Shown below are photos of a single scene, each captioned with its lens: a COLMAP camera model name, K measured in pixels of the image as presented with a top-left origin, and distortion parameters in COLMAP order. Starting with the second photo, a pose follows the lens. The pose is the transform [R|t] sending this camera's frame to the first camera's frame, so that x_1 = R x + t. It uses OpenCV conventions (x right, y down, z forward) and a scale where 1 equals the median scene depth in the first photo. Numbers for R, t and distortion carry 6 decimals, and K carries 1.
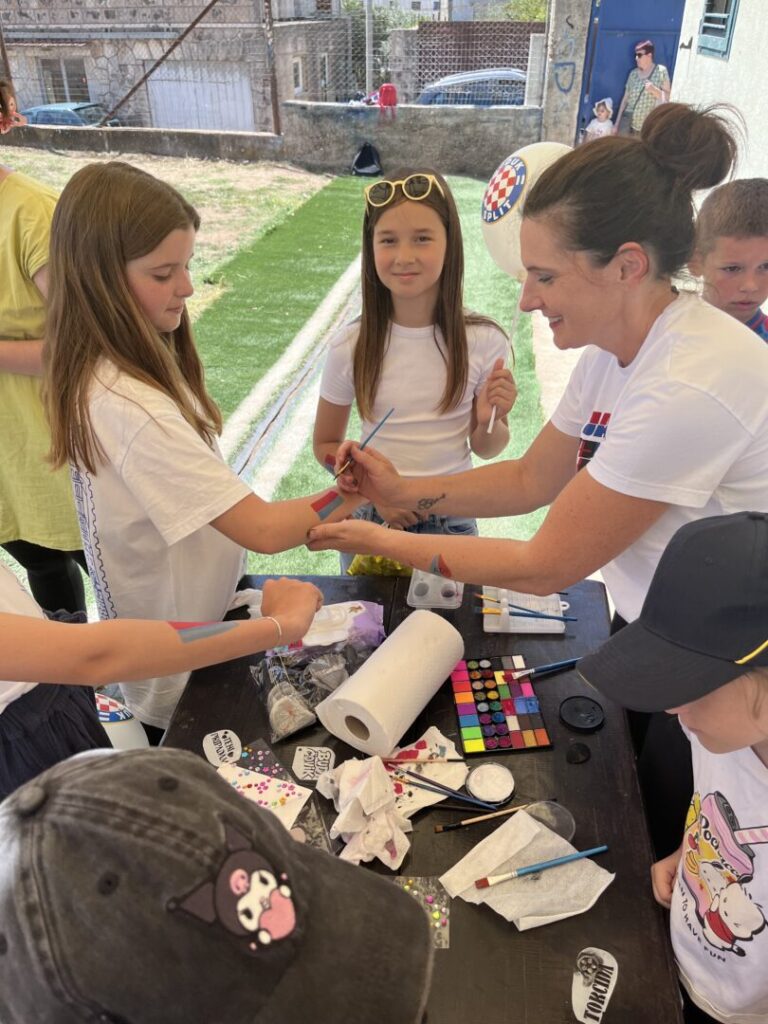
lens RADIAL K [[788.9, 0, 384.0], [0, 788.9, 512.0], [0, 0, 1]] dist [0.015481, -0.006906]
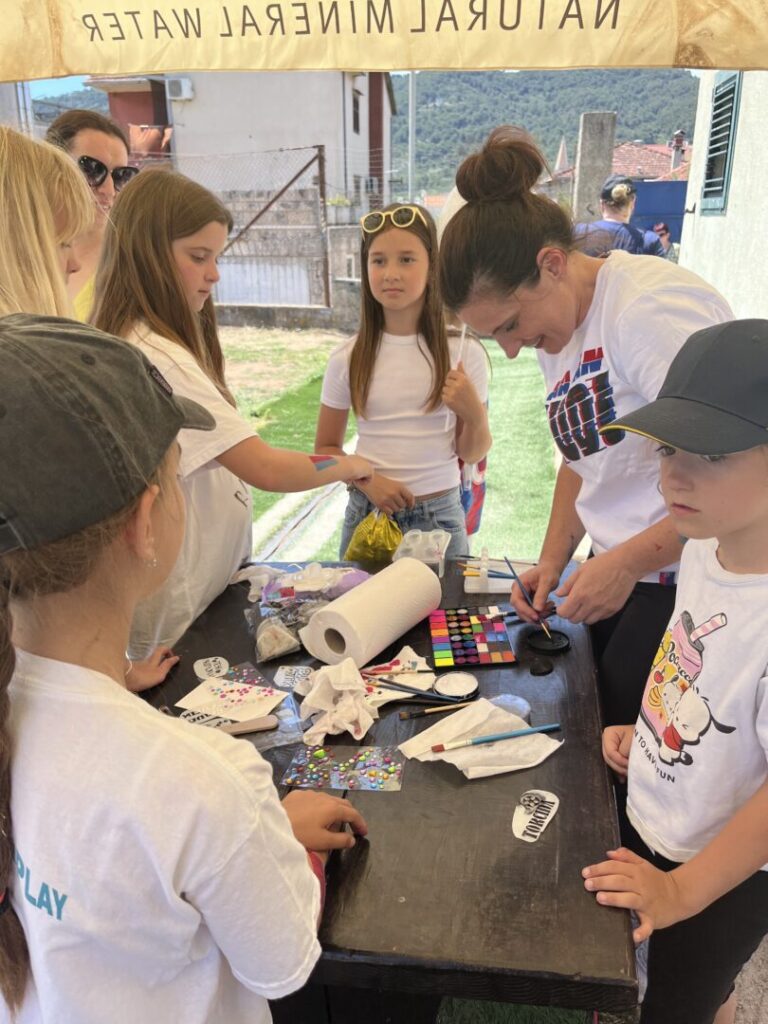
lens RADIAL K [[776.0, 0, 386.5], [0, 776.0, 451.0], [0, 0, 1]] dist [0.125875, -0.000897]
pose [[0.998896, 0.003785, -0.046816, 0.080433], [-0.015757, 0.965988, -0.258107, 0.279889], [0.044247, 0.258559, 0.964981, -0.095943]]
